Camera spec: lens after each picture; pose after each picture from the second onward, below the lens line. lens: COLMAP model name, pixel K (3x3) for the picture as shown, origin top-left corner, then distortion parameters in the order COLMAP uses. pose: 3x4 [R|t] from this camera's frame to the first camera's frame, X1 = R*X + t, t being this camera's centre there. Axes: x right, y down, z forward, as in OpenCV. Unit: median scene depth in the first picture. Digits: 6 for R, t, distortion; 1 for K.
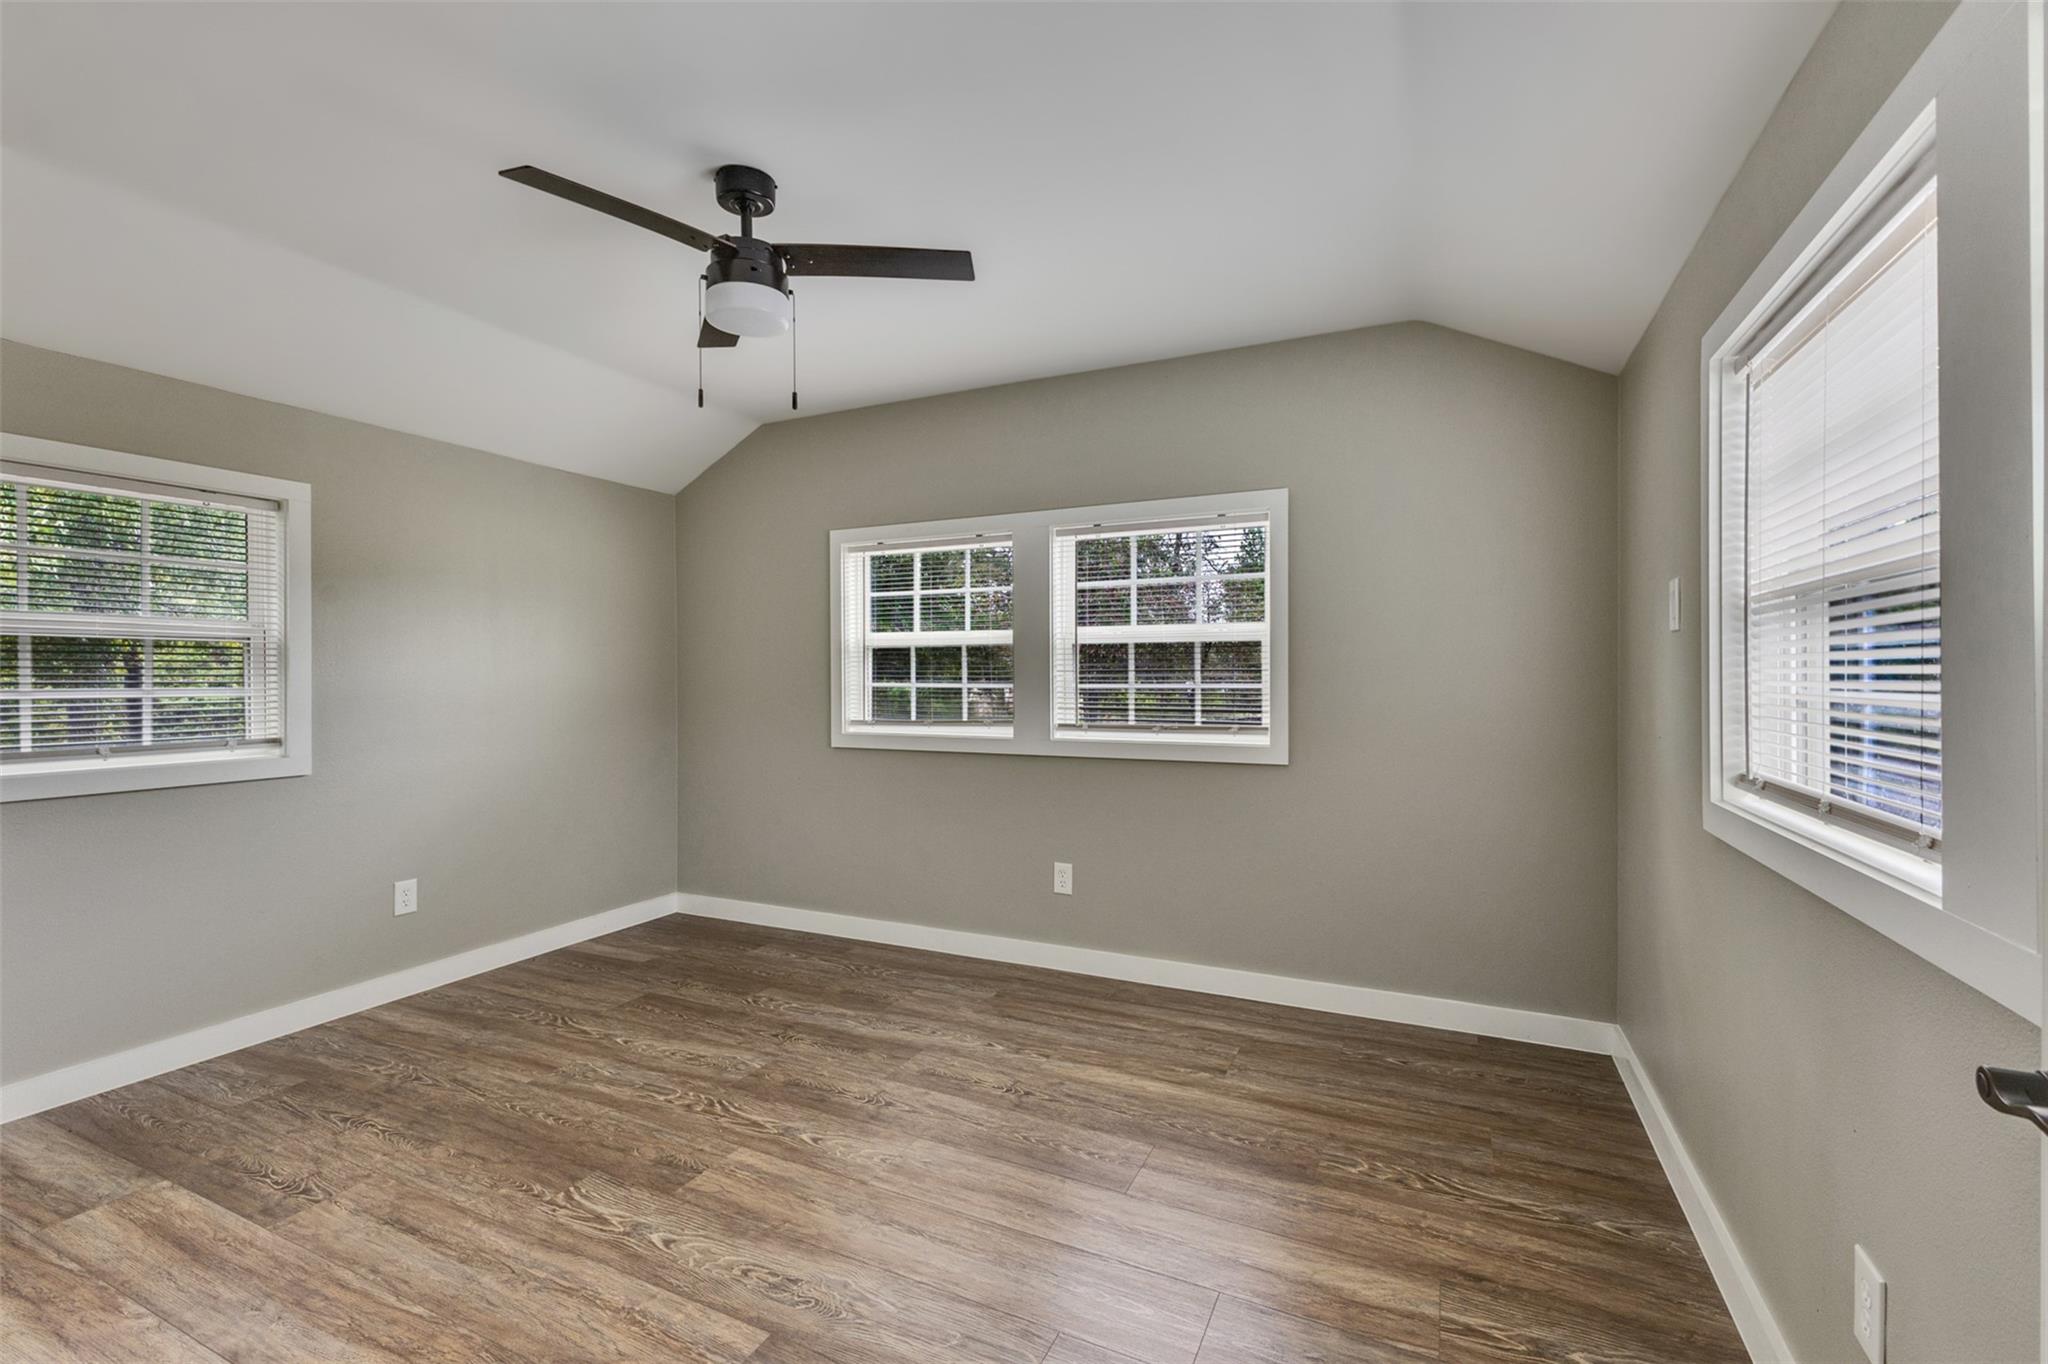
lens RADIAL K [[888.9, 0, 1030.5], [0, 888.9, 679.9], [0, 0, 1]] dist [0.007721, -0.001750]
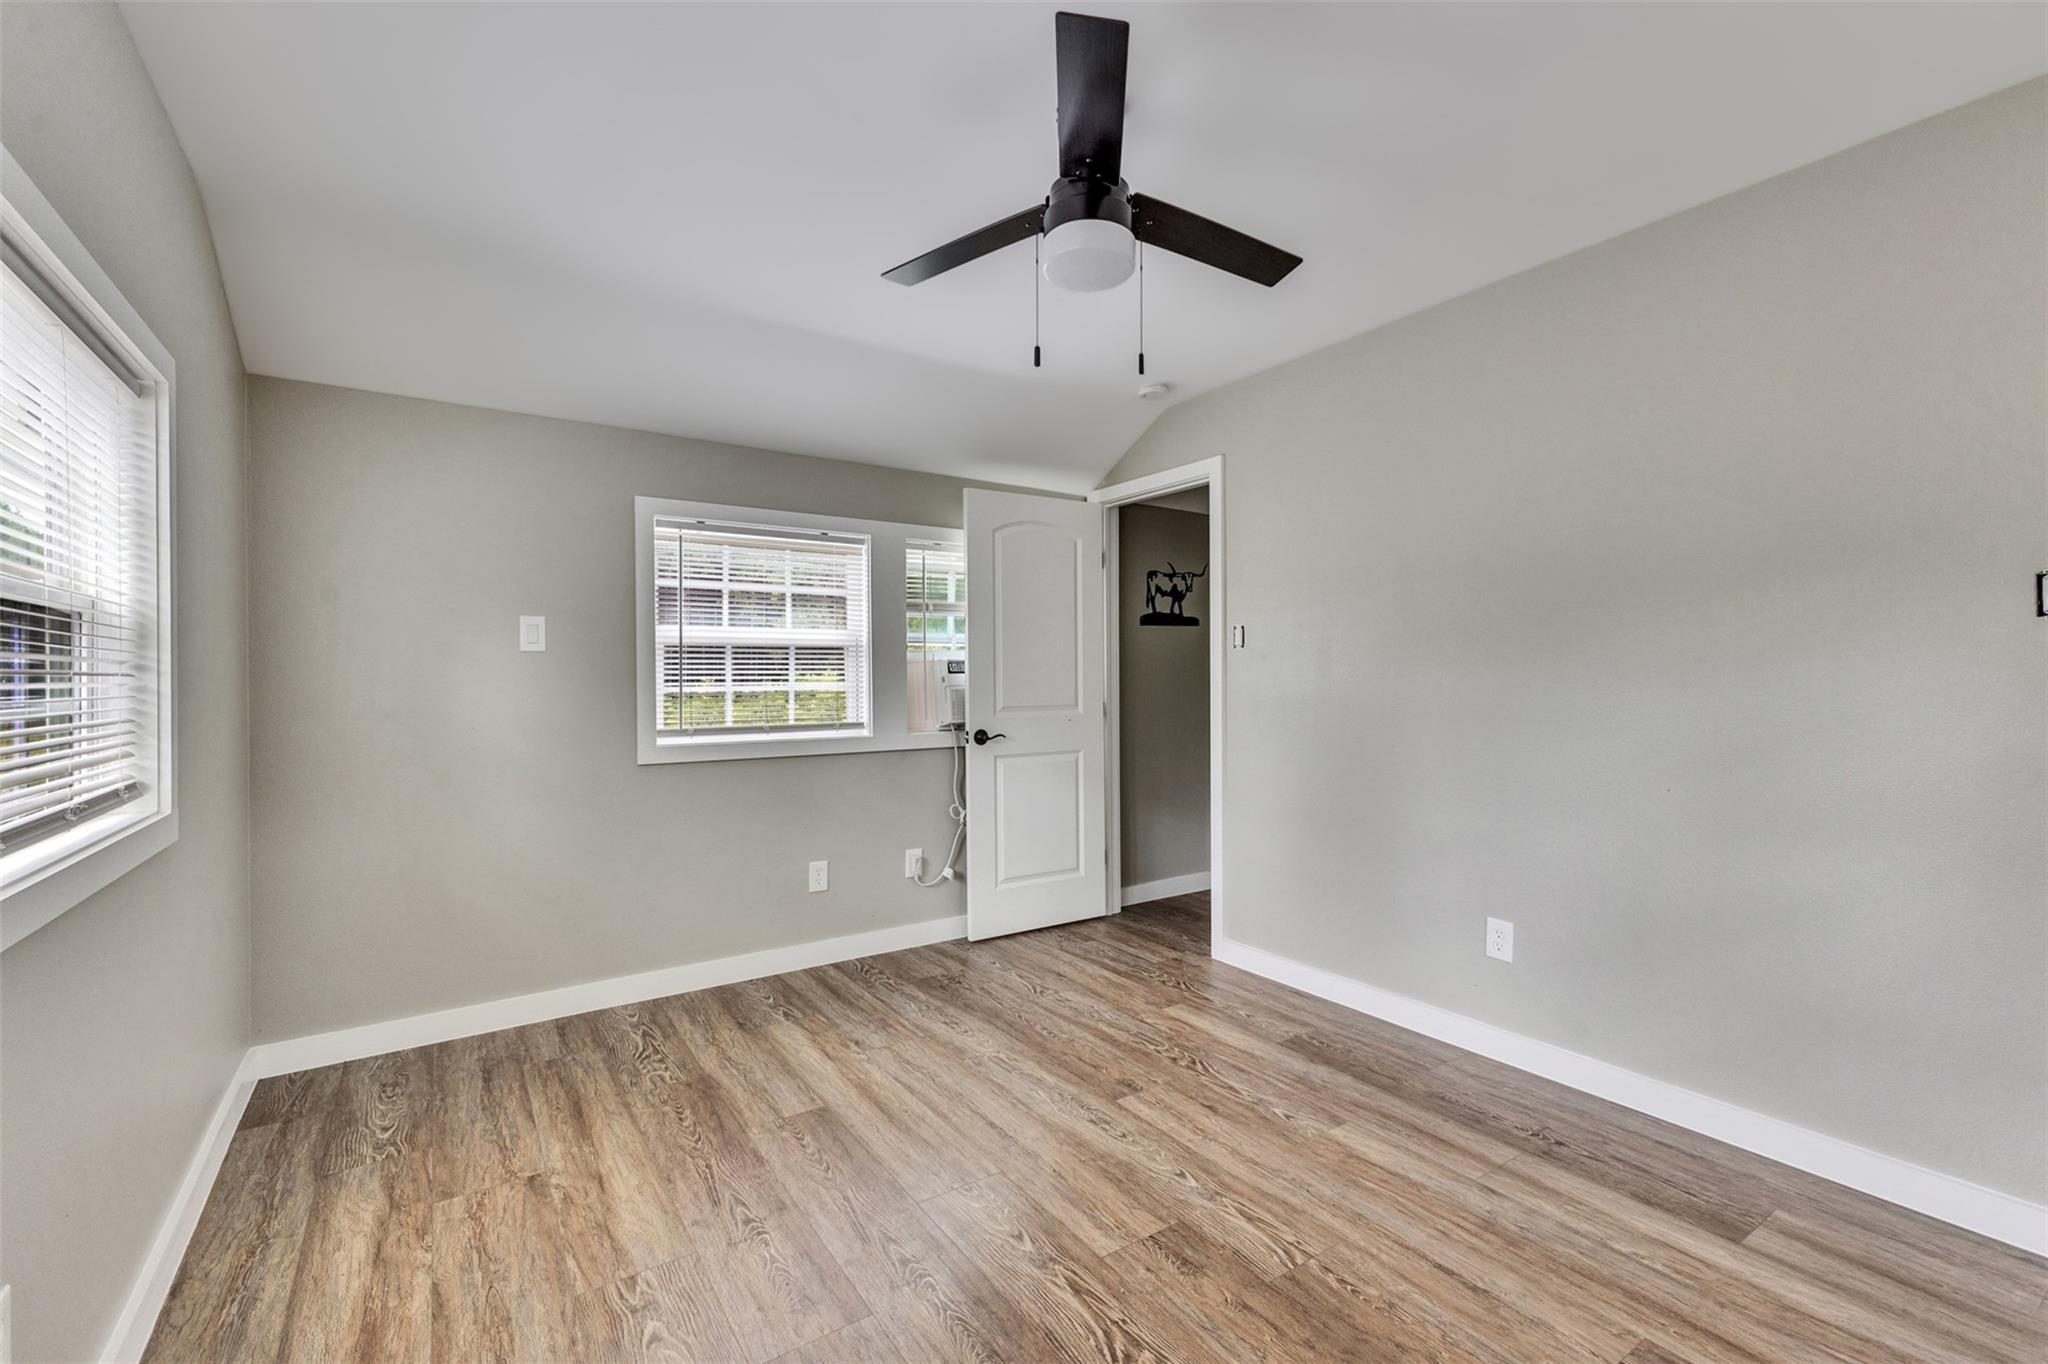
lens RADIAL K [[888.9, 0, 1022.0], [0, 888.9, 677.0], [0, 0, 1]] dist [0.007721, -0.001750]
pose [[-0.860338, 0.008450, 0.509654, -0.732434], [0.012179, 0.999918, 0.003981, -0.009172], [-0.509579, 0.009632, -0.860370, 1.864046]]
